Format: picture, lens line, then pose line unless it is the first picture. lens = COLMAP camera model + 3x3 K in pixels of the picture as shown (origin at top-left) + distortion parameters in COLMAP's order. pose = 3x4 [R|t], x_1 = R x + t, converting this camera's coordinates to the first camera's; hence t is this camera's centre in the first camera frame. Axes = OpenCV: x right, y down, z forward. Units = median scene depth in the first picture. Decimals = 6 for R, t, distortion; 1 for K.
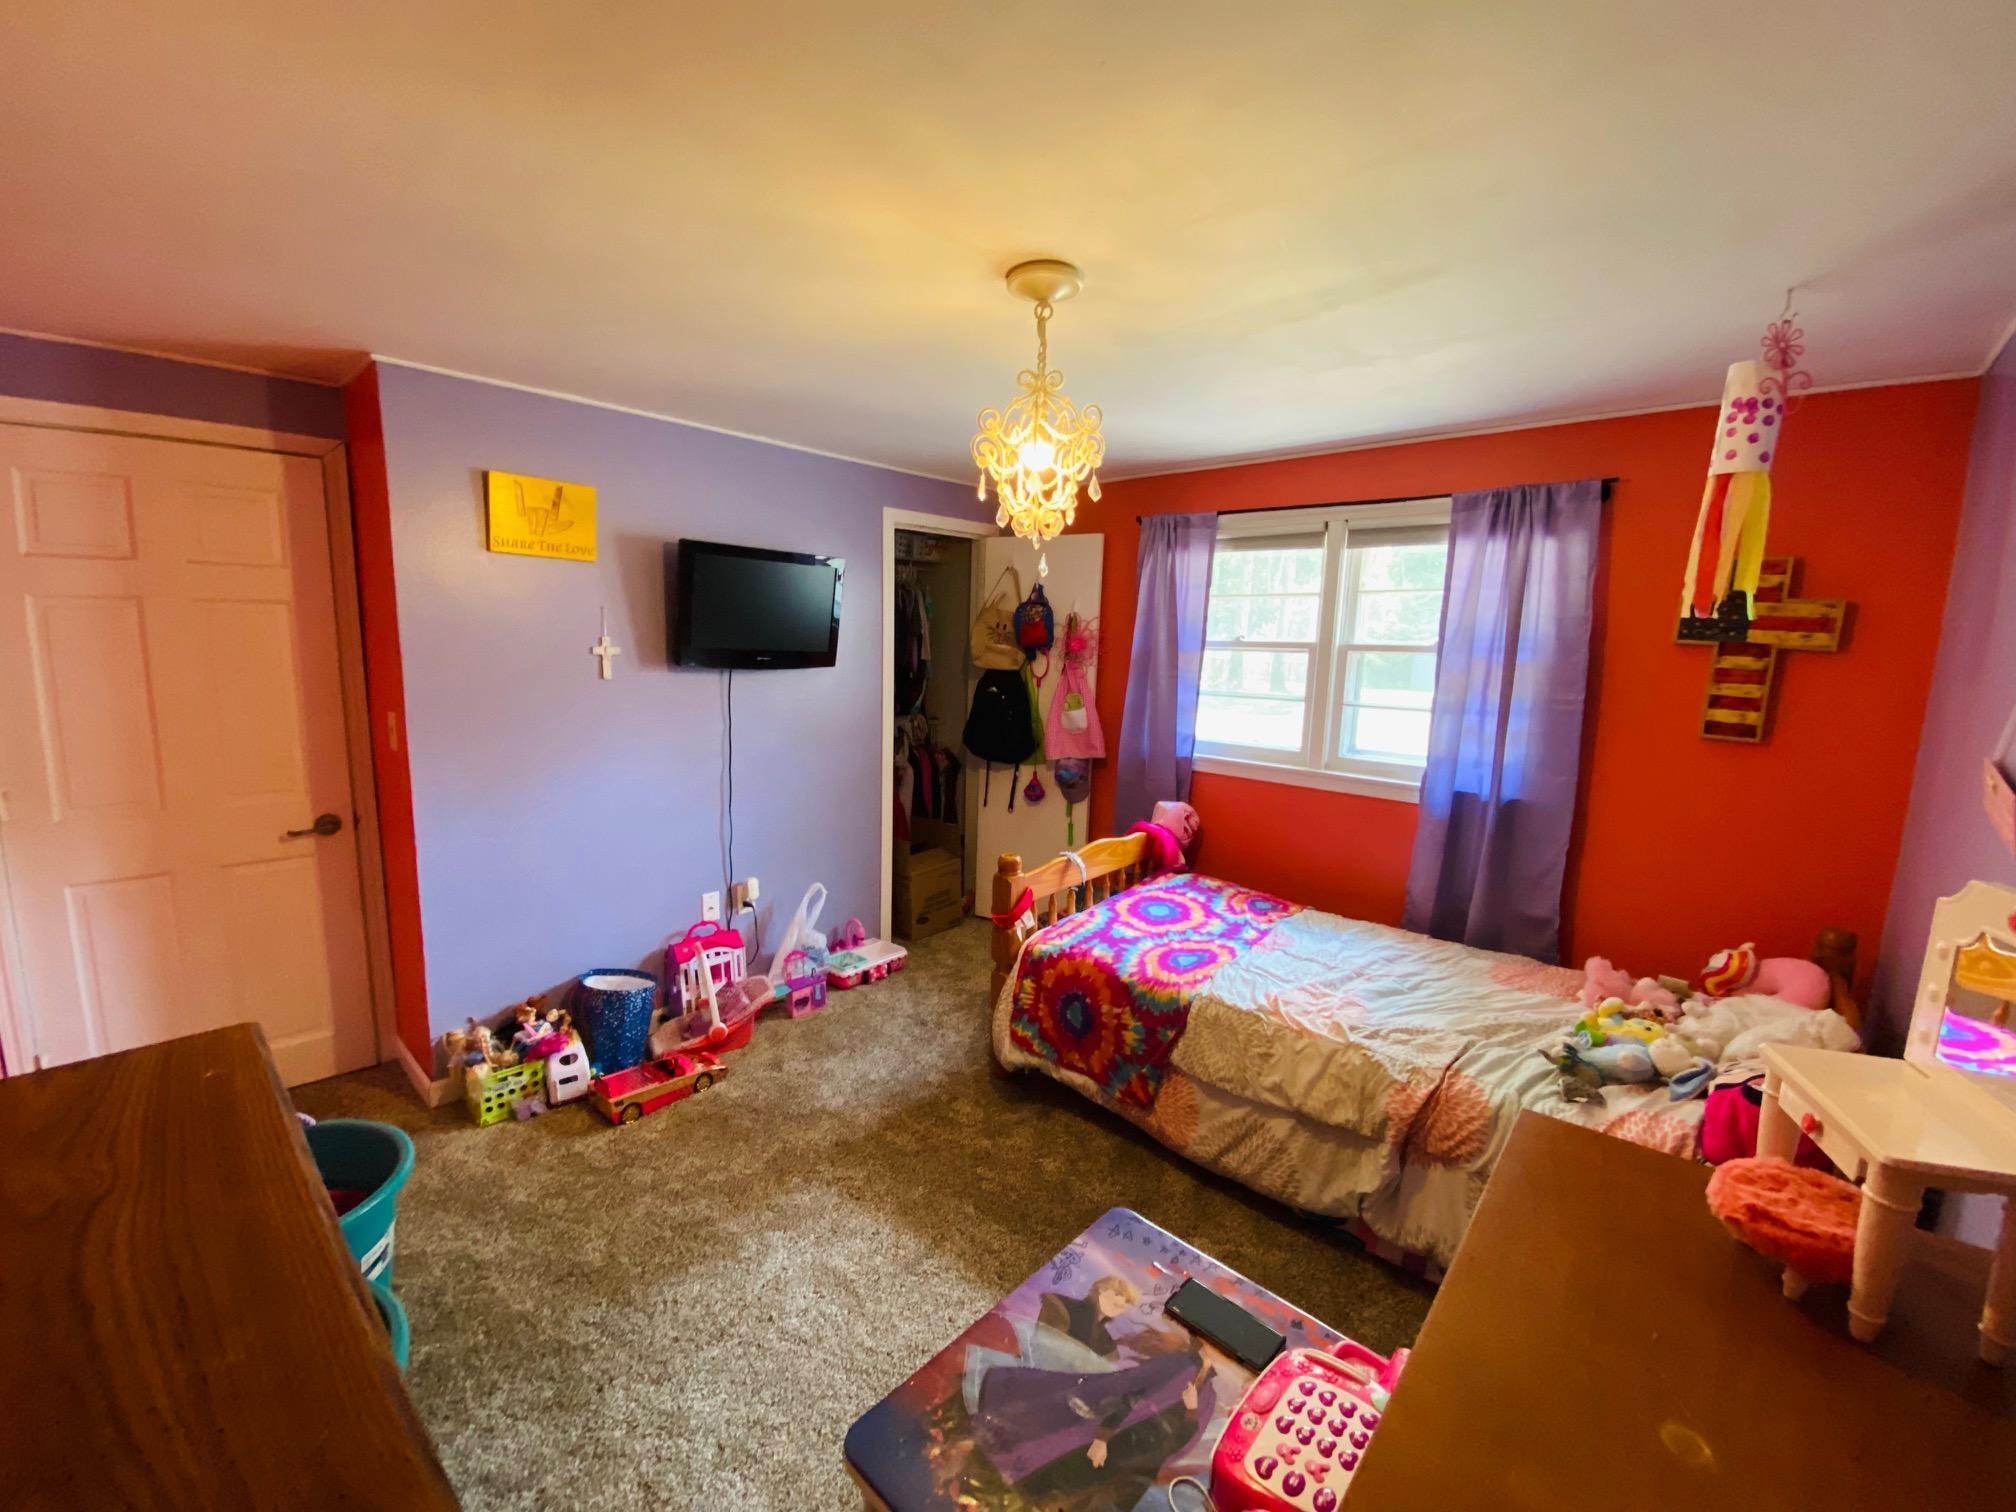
lens RADIAL K [[825.3, 0, 1013.3], [0, 825.3, 751.2], [0, 0, 1]] dist [0.008325, -0.013244]
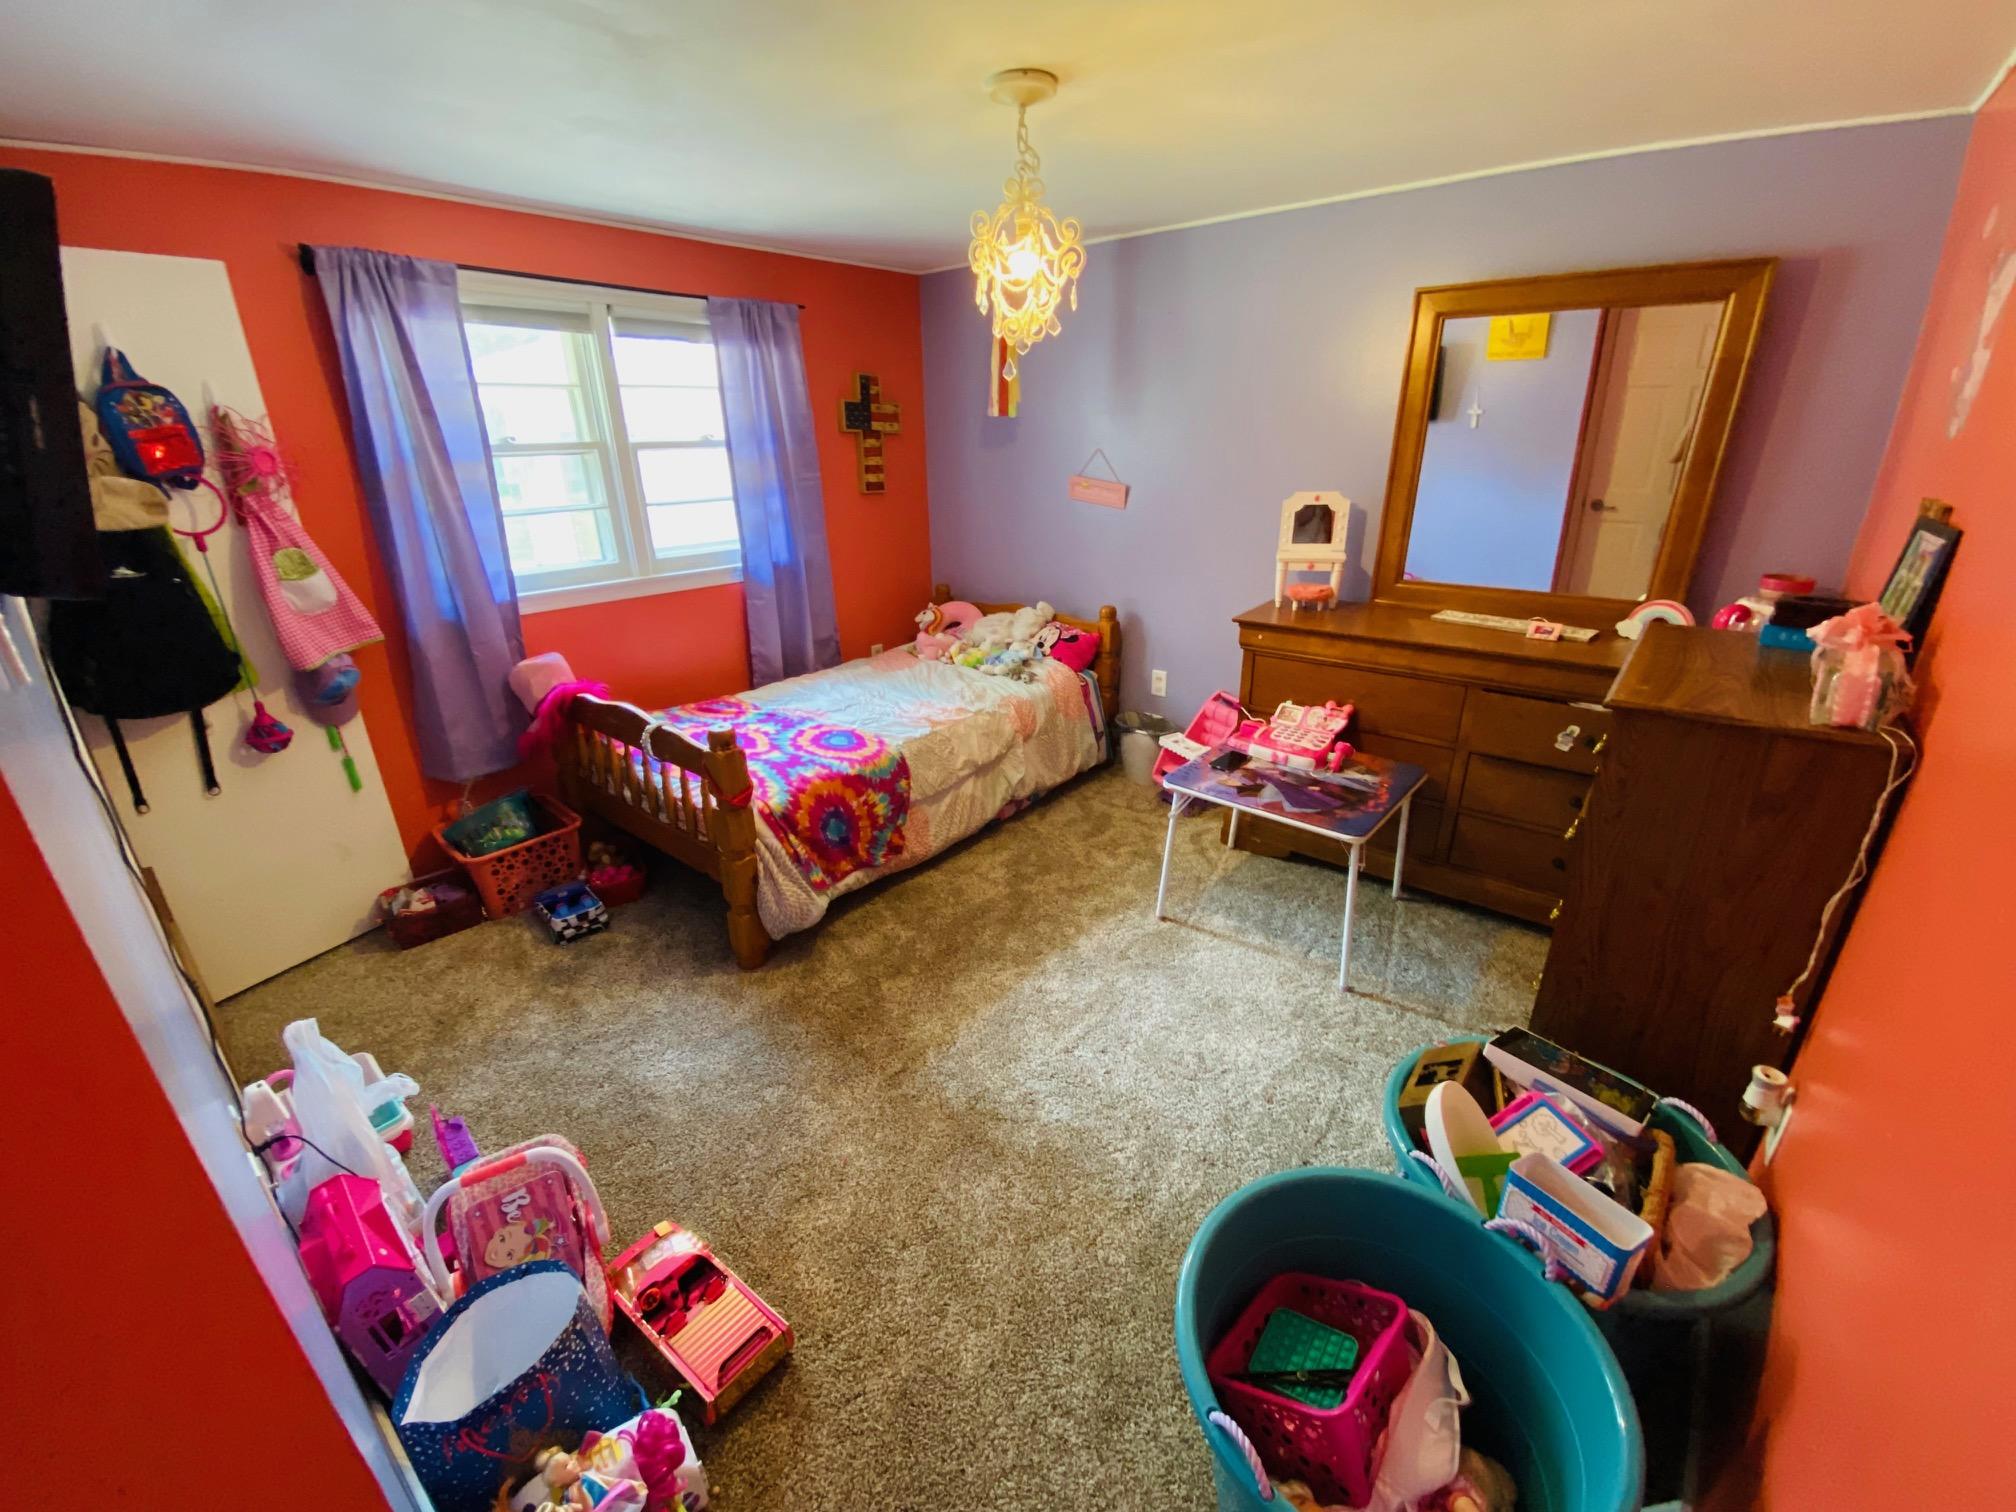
lens RADIAL K [[825.3, 0, 1007.7], [0, 825.3, 758.6], [0, 0, 1]] dist [0.008325, -0.013244]
pose [[-0.053444, -0.397190, 0.916179, -0.764350], [0.141669, 0.905194, 0.400691, -0.134299], [-0.988470, 0.151209, 0.007892, 0.677350]]
